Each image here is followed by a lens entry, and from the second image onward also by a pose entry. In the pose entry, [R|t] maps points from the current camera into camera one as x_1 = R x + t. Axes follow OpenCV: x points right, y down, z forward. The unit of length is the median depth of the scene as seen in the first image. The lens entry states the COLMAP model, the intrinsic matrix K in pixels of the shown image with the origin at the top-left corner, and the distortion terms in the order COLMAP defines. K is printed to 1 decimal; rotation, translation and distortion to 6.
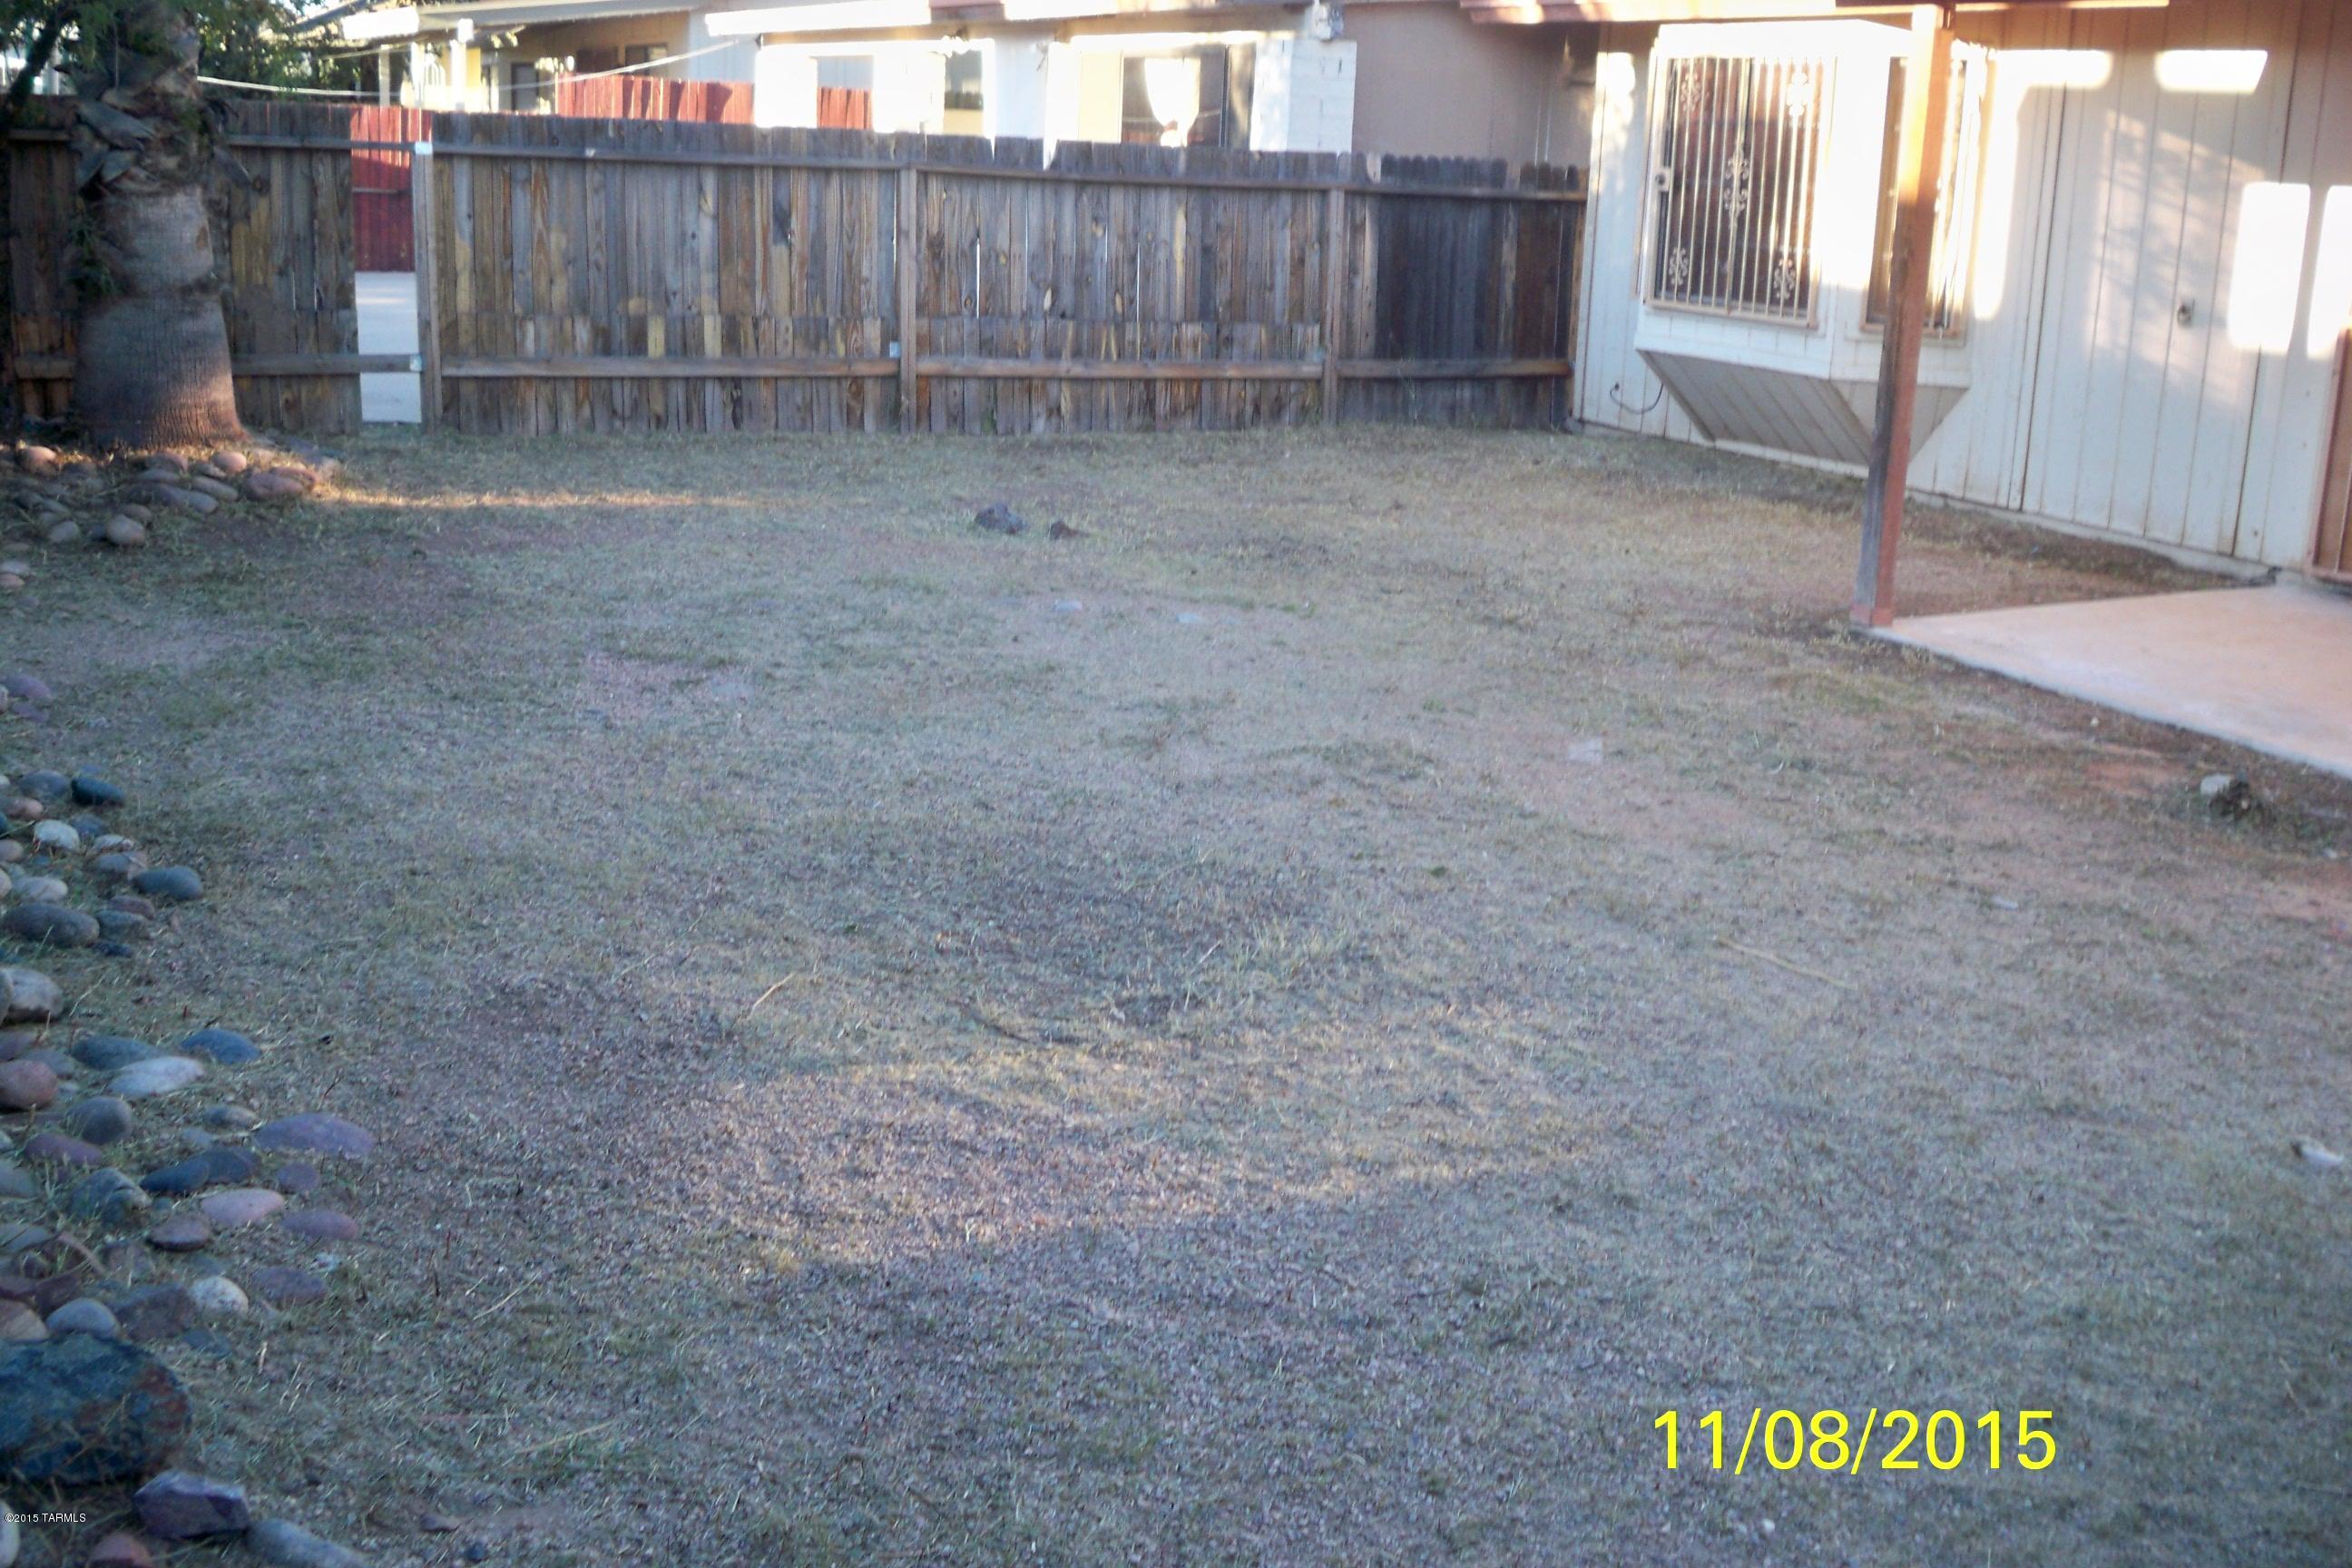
lens RADIAL K [[2386.6, 0, 1205.9], [0, 2386.6, 758.1], [0, 0, 1]] dist [-0.164466, 0.141282]
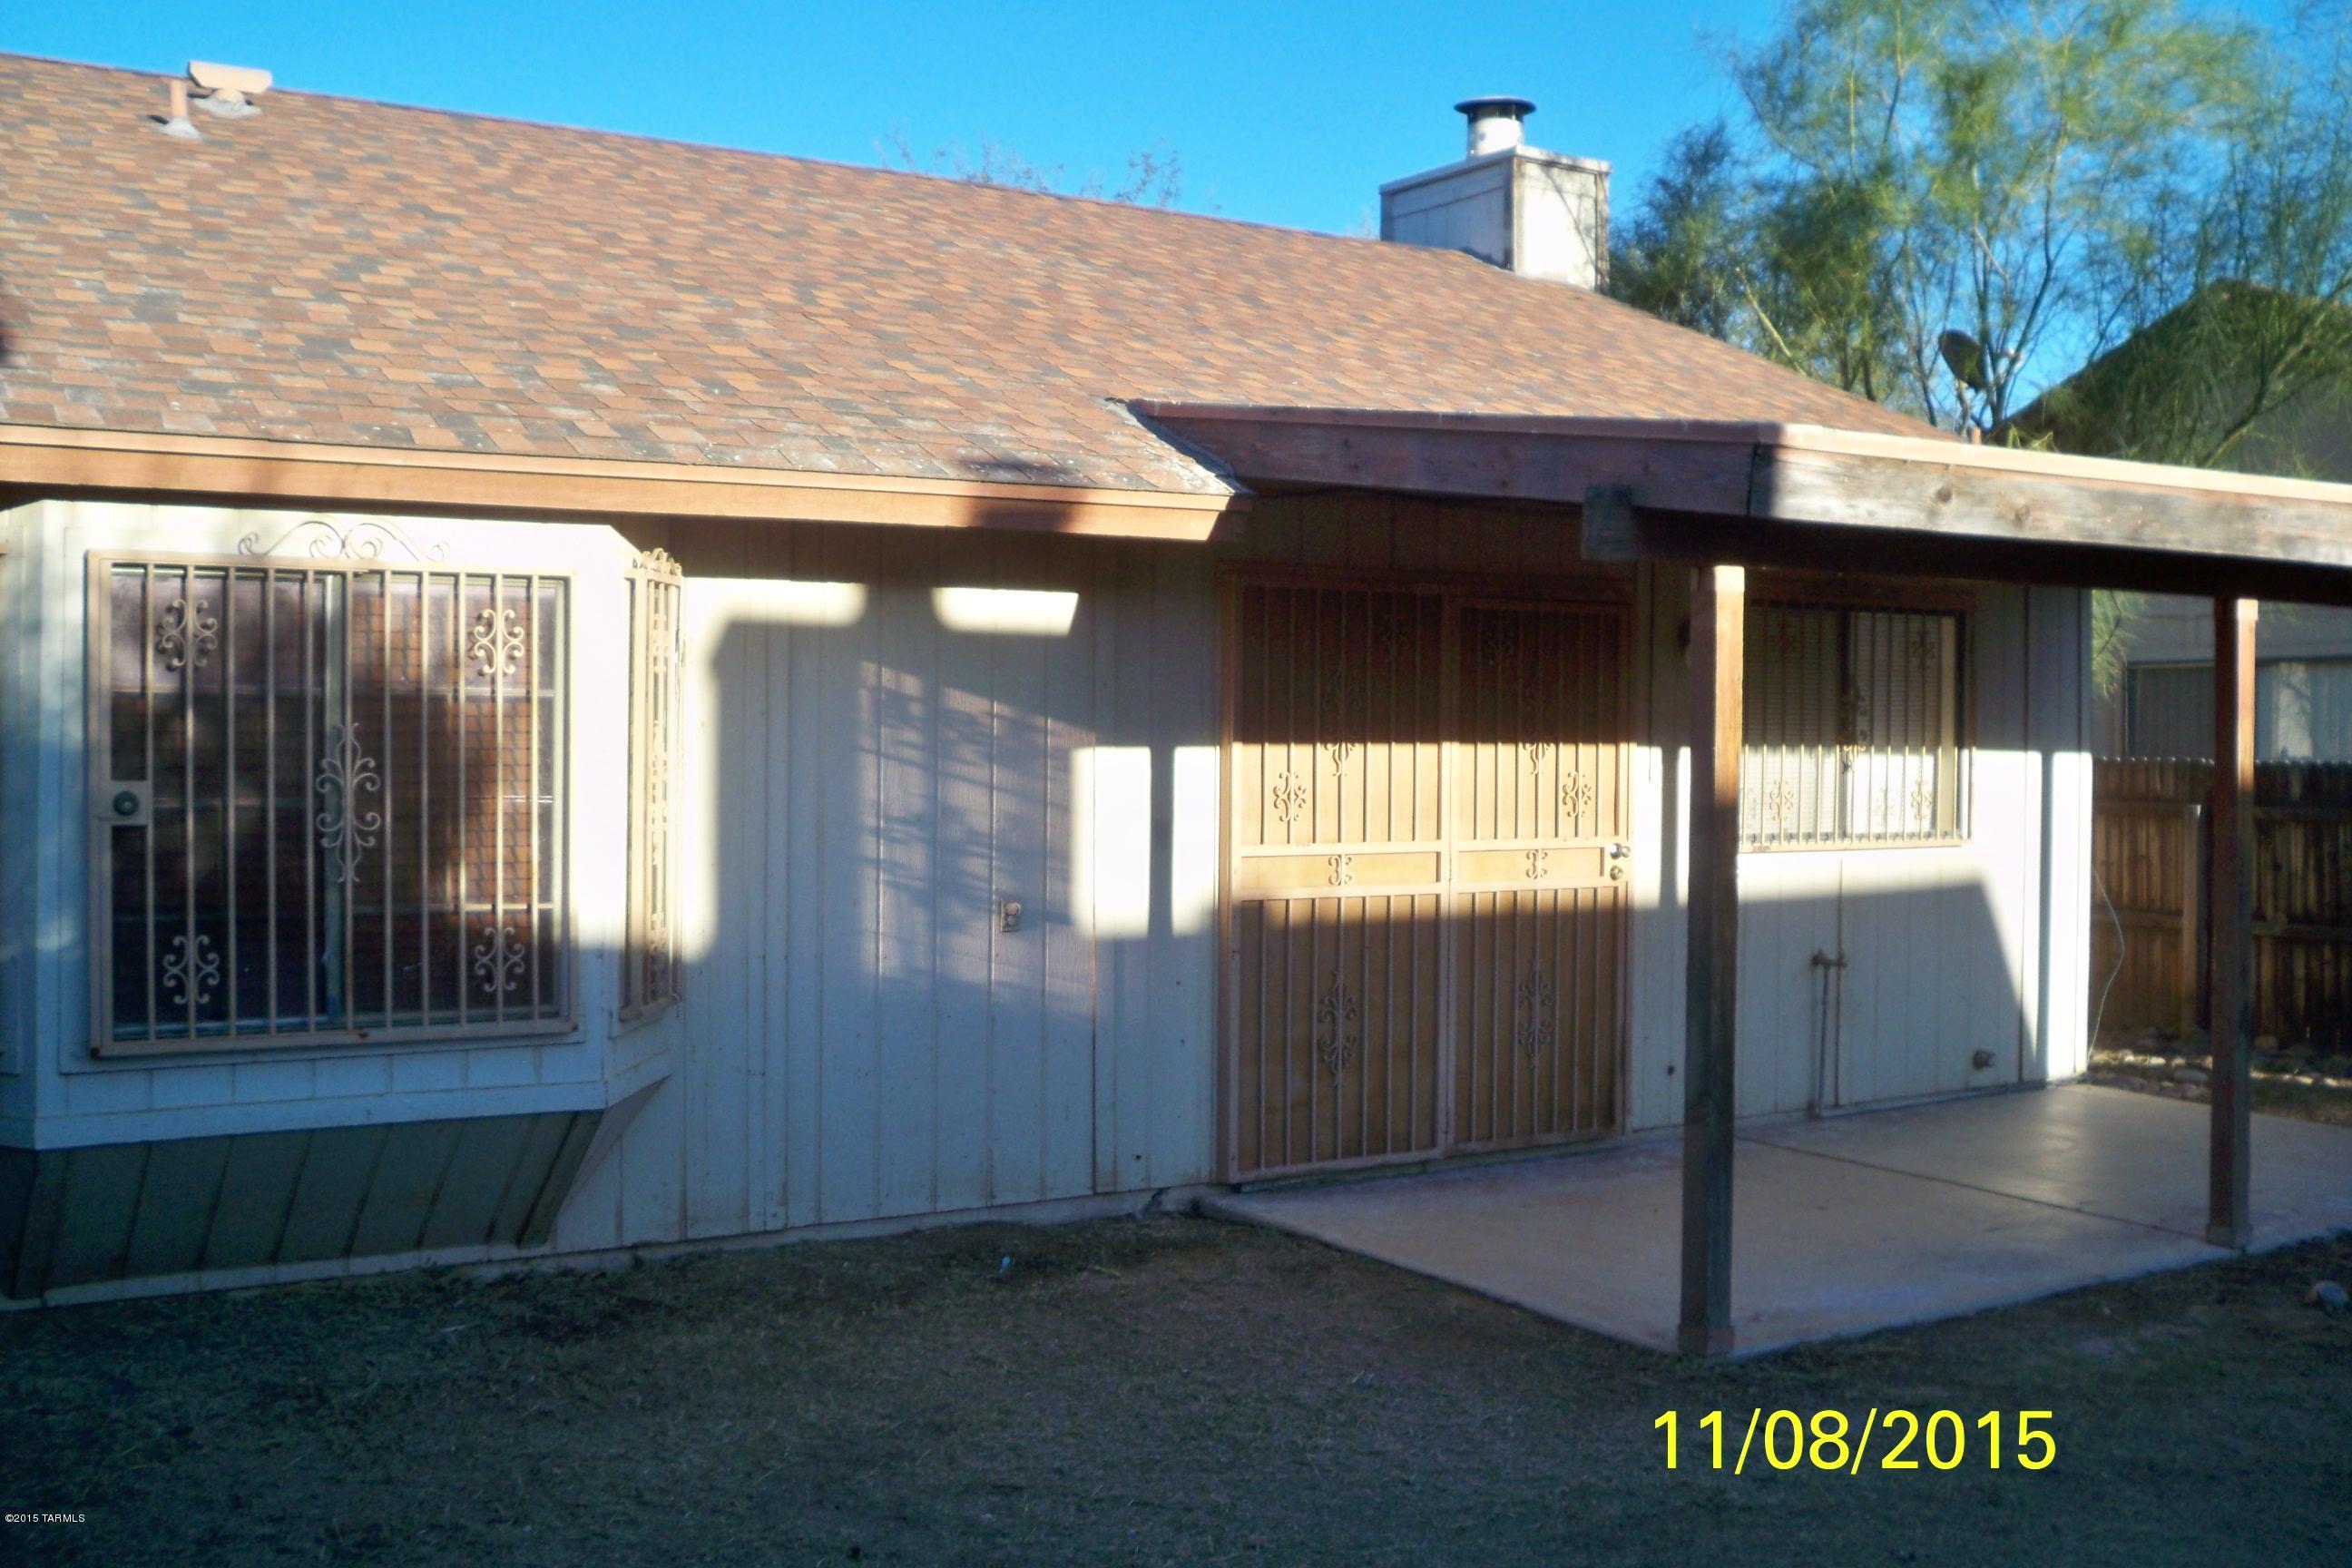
lens RADIAL K [[2386.6, 0, 1205.9], [0, 2386.6, 758.1], [0, 0, 1]] dist [-0.164466, 0.141282]
pose [[-0.086049, -0.049626, 0.995054, -0.407827], [0.242754, 0.967613, 0.069250, -0.302804], [-0.966264, 0.247513, -0.071215, 1.050241]]
